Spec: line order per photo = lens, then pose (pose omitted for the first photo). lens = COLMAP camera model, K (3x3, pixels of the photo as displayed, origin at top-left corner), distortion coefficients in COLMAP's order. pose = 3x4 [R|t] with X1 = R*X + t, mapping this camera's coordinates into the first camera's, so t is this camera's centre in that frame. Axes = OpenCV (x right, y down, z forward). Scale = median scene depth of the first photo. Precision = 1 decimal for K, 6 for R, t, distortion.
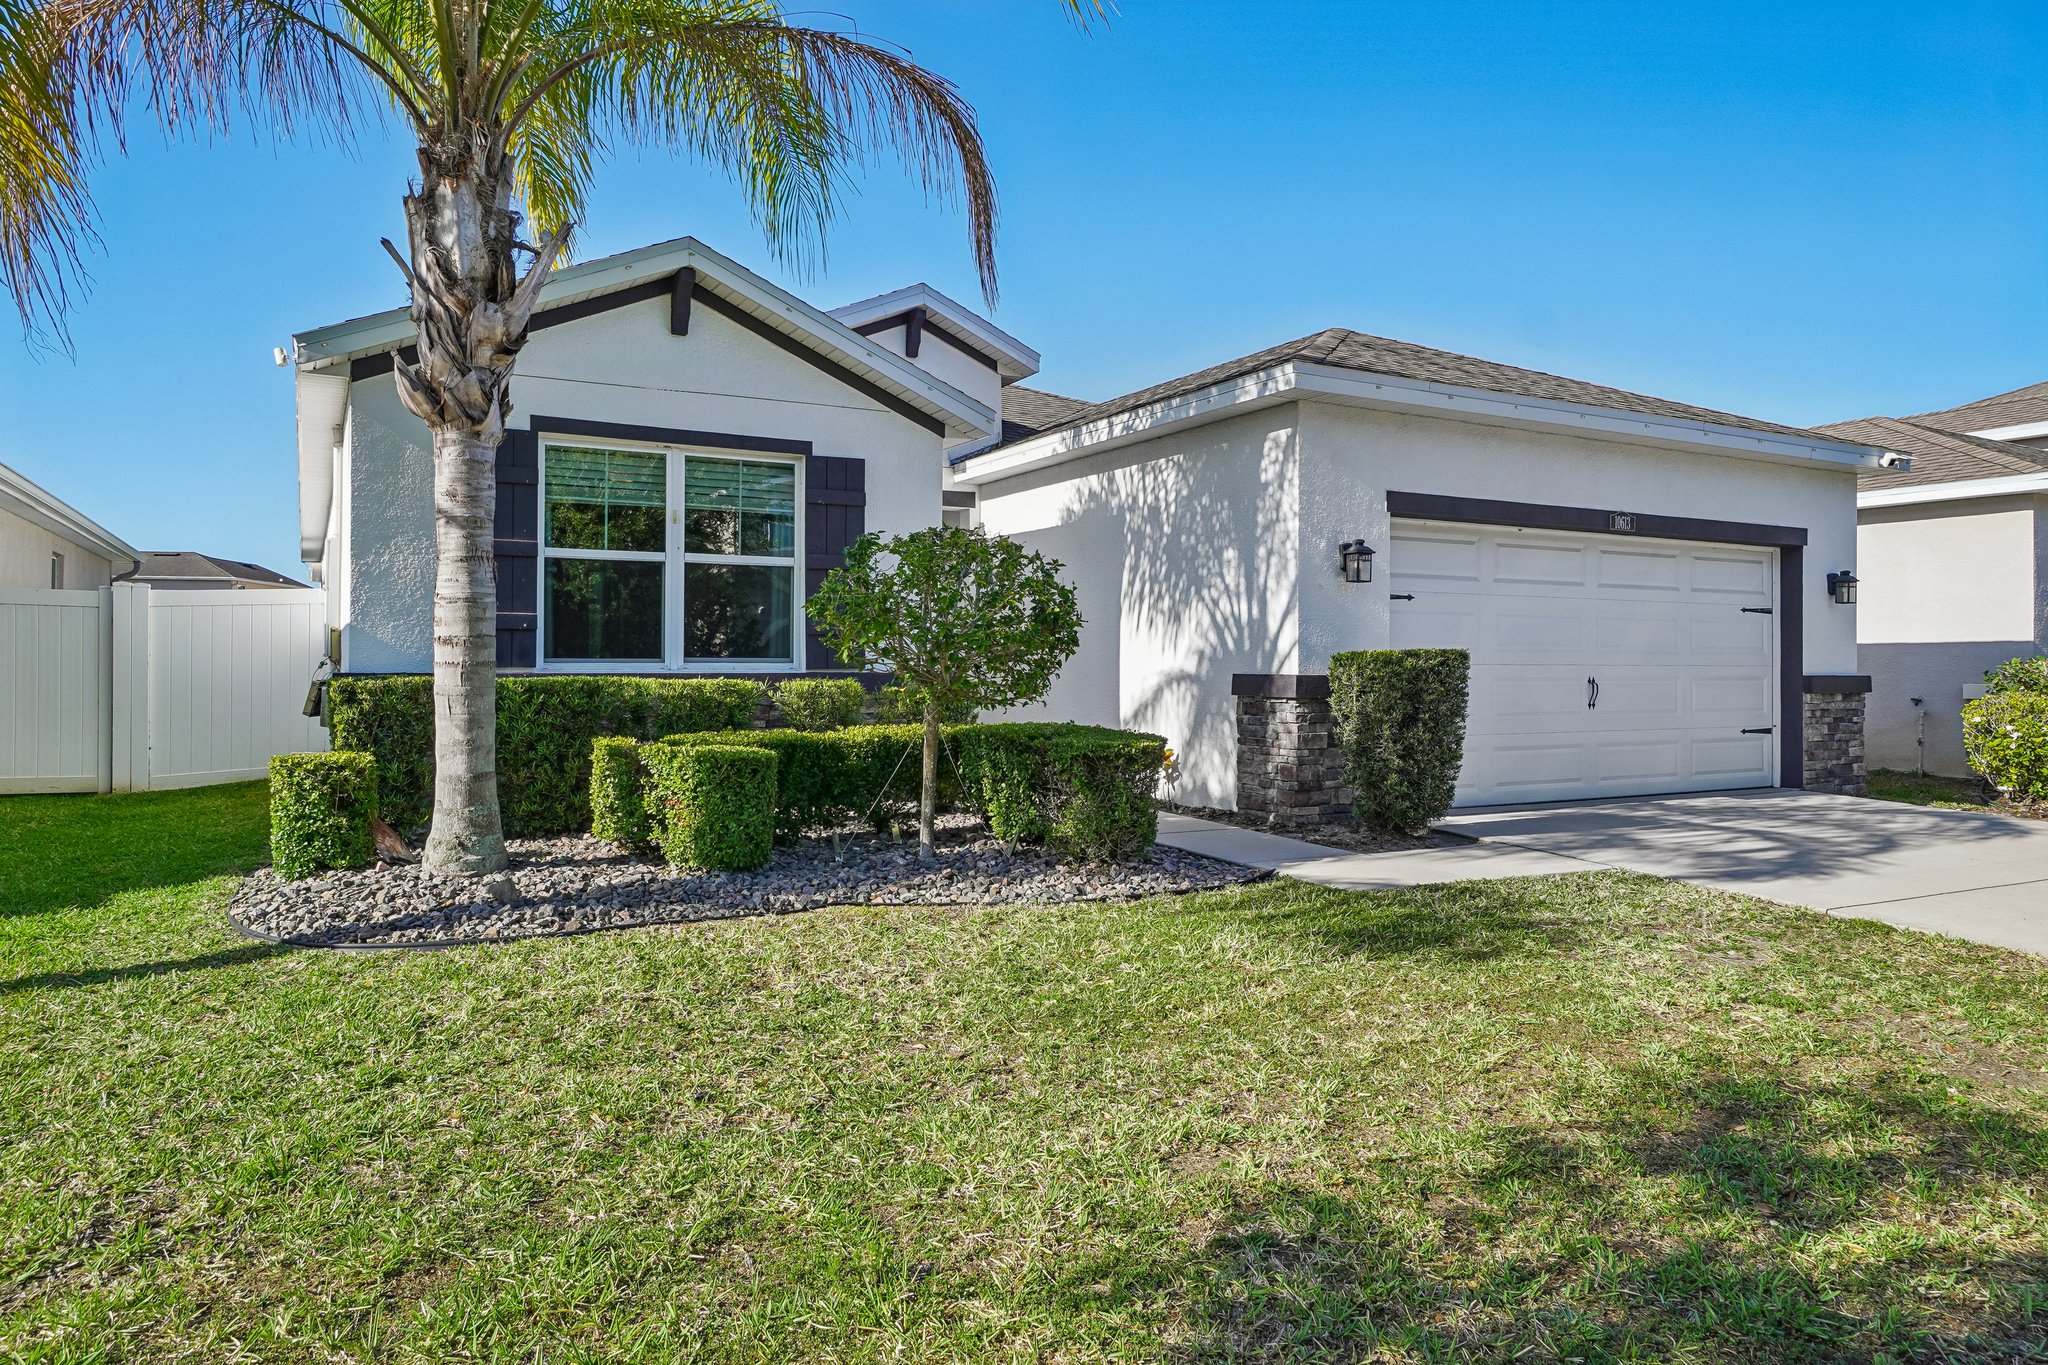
lens RADIAL K [[1336.2, 0, 1024.0], [0, 1336.2, 682.5], [0, 0, 1]] dist [0.138188, 0.000015]
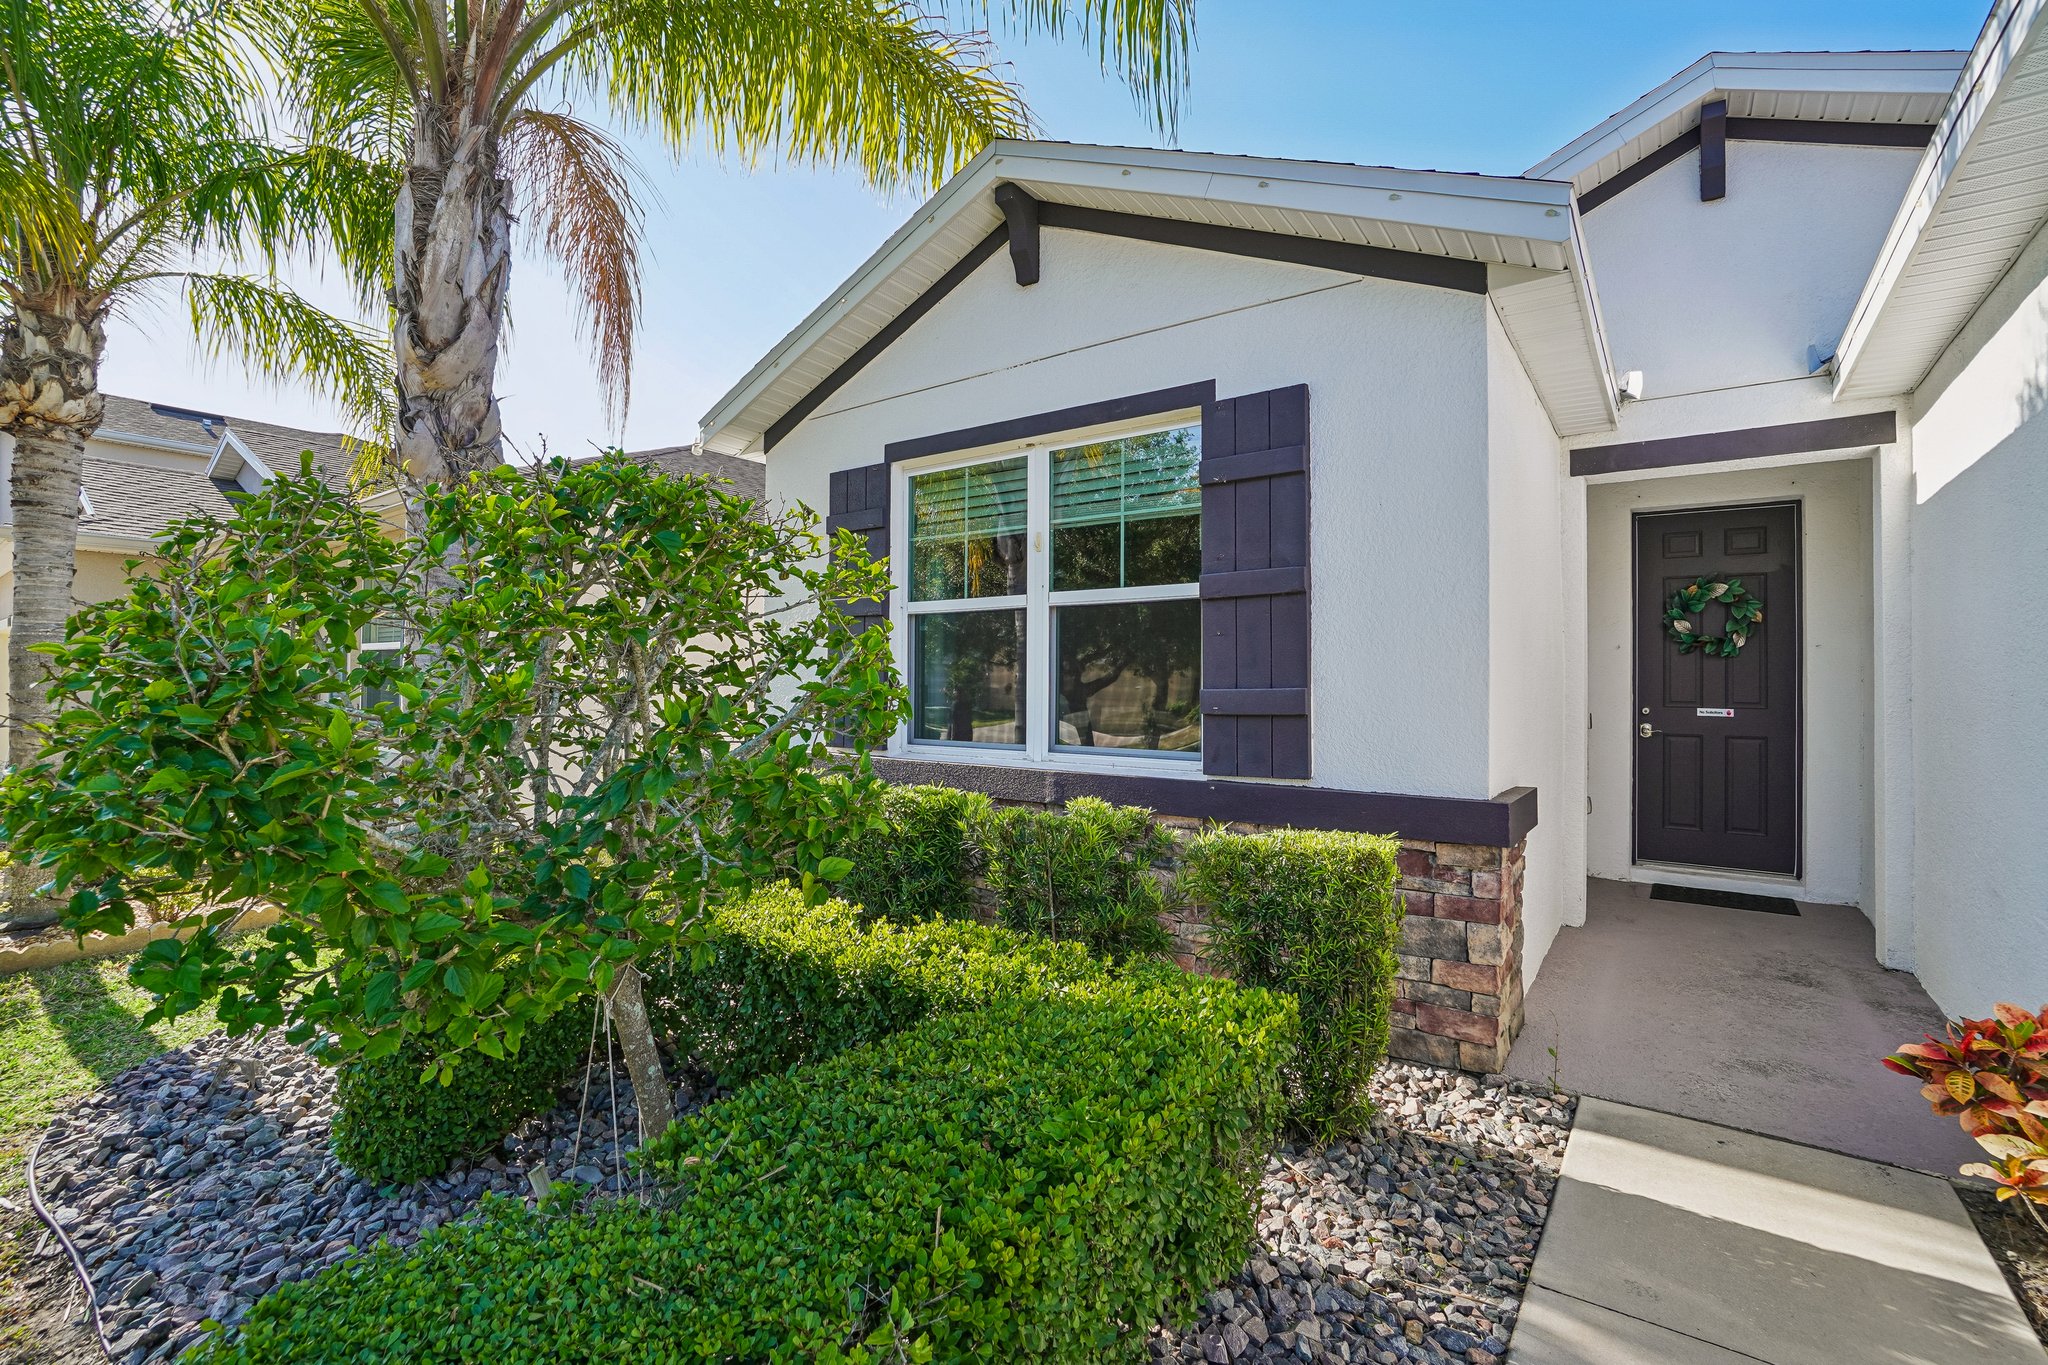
lens RADIAL K [[912.9, 0, 1028.1], [0, 912.9, 671.1], [0, 0, 1]] dist [-0.064975, 0.024861]
pose [[0.441778, -0.000829, -0.897124, 0.159461], [-0.013890, 0.999873, -0.007764, -0.053061], [0.897017, 0.015891, 0.441711, 0.794993]]
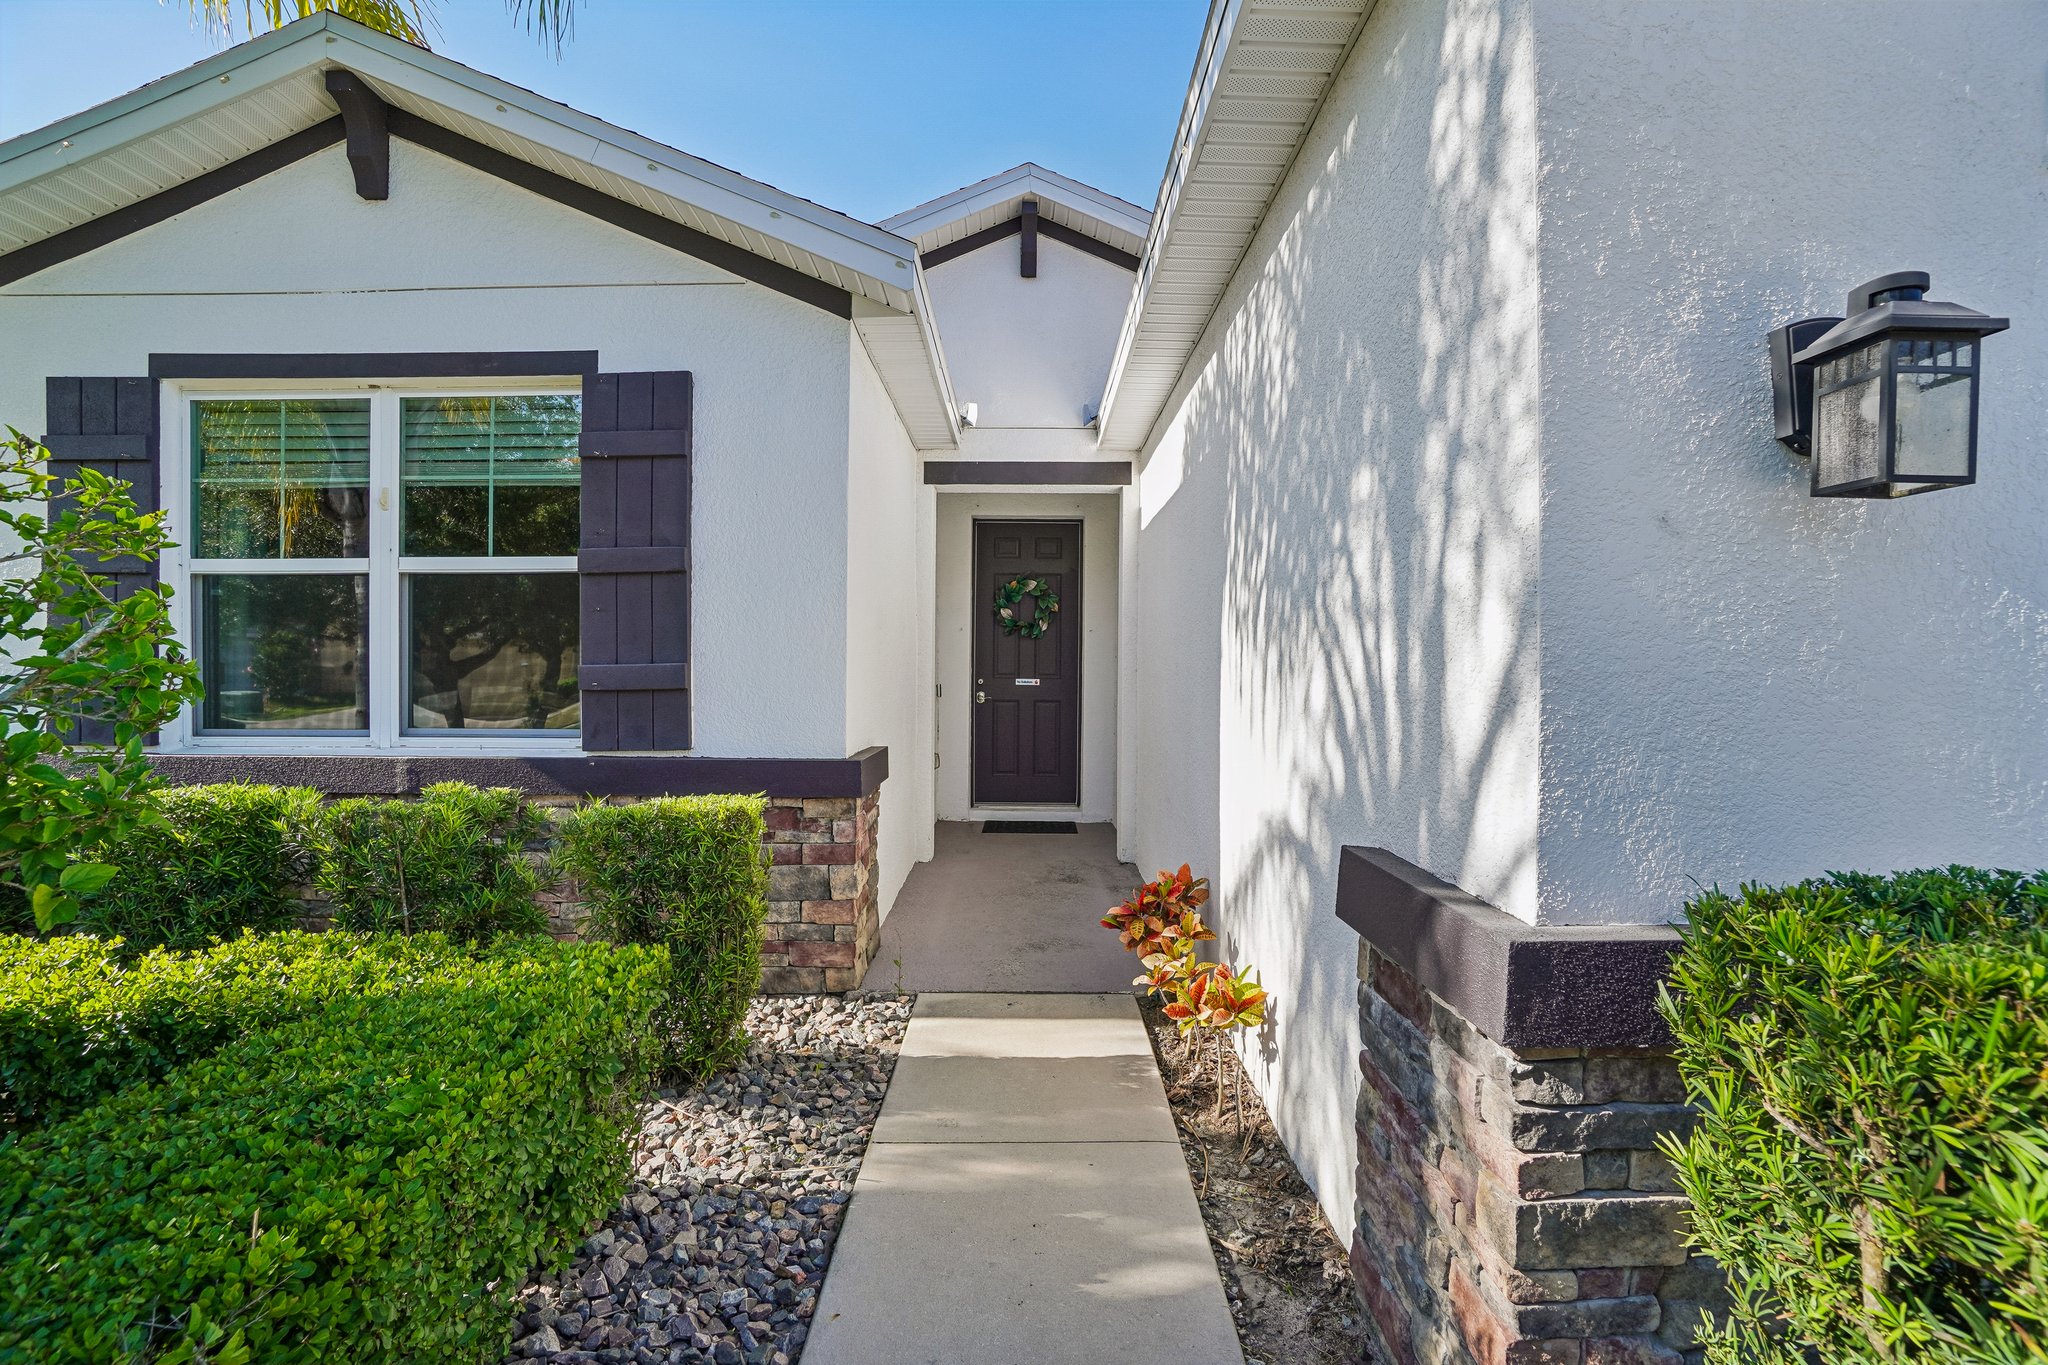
lens RADIAL K [[912.9, 0, 1028.1], [0, 912.9, 671.1], [0, 0, 1]] dist [-0.064975, 0.024861]
pose [[0.886627, 0.014491, -0.462258, 0.186558], [-0.011845, 0.999893, 0.008626, -0.052327], [0.462334, -0.002172, 0.886703, 0.784314]]
